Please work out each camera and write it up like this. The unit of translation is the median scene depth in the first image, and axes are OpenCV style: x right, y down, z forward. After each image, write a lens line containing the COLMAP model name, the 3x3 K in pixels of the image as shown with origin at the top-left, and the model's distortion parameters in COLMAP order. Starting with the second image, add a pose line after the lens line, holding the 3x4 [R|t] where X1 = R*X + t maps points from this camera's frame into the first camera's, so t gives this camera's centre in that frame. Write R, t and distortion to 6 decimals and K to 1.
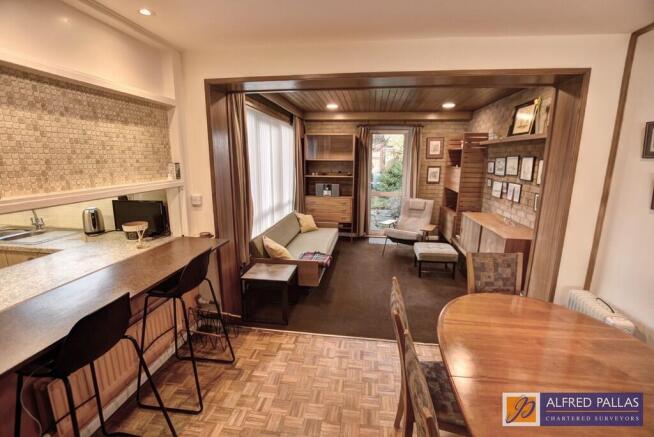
lens RADIAL K [[291.1, 0, 330.2], [0, 291.1, 214.1], [0, 0, 1]] dist [-0.022489, 0.002043]
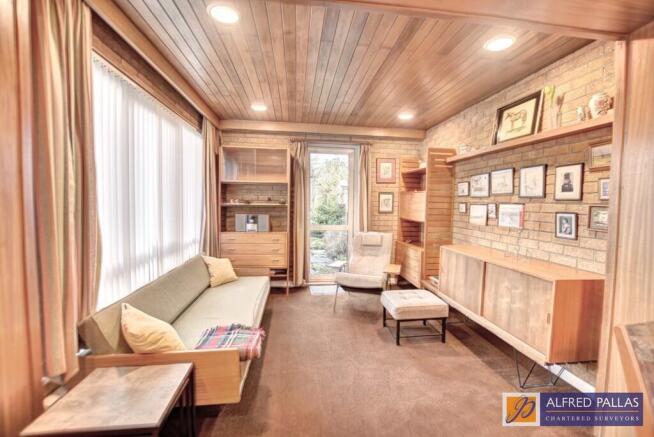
lens RADIAL K [[291.1, 0, 331.5], [0, 291.1, 215.8], [0, 0, 1]] dist [-0.022489, 0.002043]
pose [[0.965191, -0.006294, 0.261471, -0.010602], [0.042459, 0.990220, -0.132897, 0.004892], [-0.258077, 0.139372, 0.956019, 0.334177]]
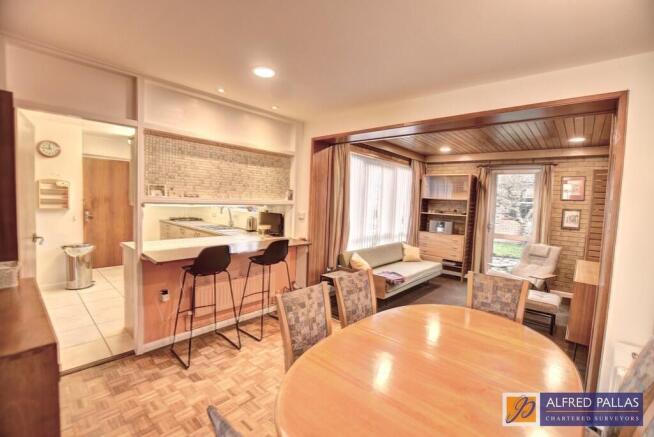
lens RADIAL K [[291.1, 0, 331.0], [0, 291.1, 213.4], [0, 0, 1]] dist [-0.022489, 0.002043]
pose [[0.830191, 0.055657, -0.554693, 0.307974], [-0.141840, 0.983347, -0.113621, 0.055792], [0.539132, 0.173005, 0.824261, -0.096862]]
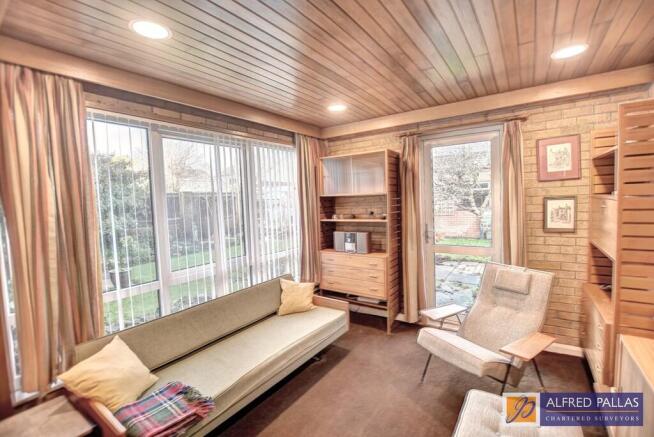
lens RADIAL K [[291.1, 0, 331.6], [0, 291.1, 214.2], [0, 0, 1]] dist [-0.022489, 0.002043]
pose [[0.890295, -0.019237, -0.454978, 0.310341], [-0.040399, 0.991831, -0.120988, -0.083965], [0.453589, 0.126096, 0.882245, 0.548906]]
